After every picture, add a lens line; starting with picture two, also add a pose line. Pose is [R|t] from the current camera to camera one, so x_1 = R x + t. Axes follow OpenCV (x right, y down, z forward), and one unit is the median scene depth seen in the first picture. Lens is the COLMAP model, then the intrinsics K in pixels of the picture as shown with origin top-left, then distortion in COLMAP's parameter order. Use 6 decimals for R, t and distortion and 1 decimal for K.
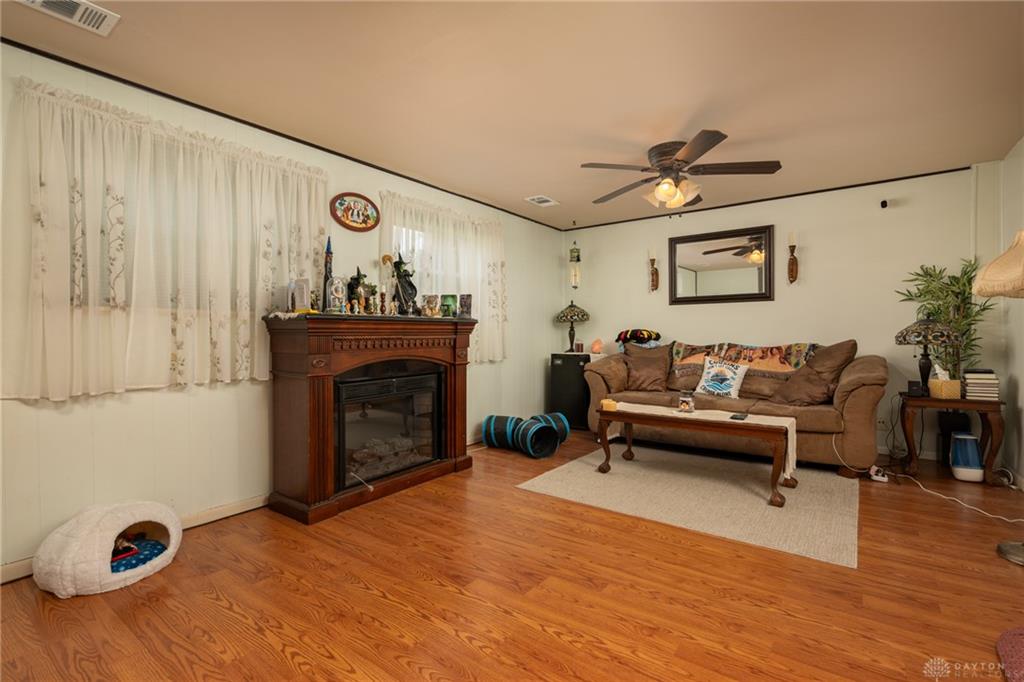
lens RADIAL K [[487.8, 0, 510.2], [0, 487.8, 336.4], [0, 0, 1]] dist [0.000172, -0.000505]
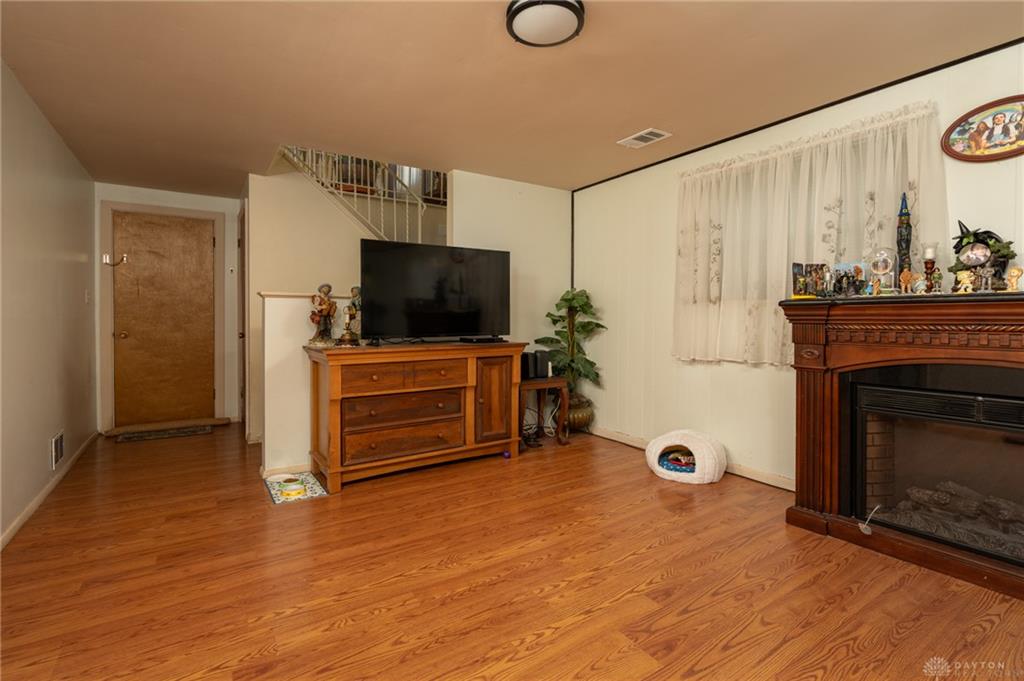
lens RADIAL K [[487.8, 0, 520.6], [0, 487.8, 324.7], [0, 0, 1]] dist [0.000172, -0.000505]
pose [[-0.354787, 0.014588, -0.934833, 0.742275], [-0.006077, 0.999821, 0.017908, -0.014208], [0.934927, 0.012035, -0.354635, 0.963257]]
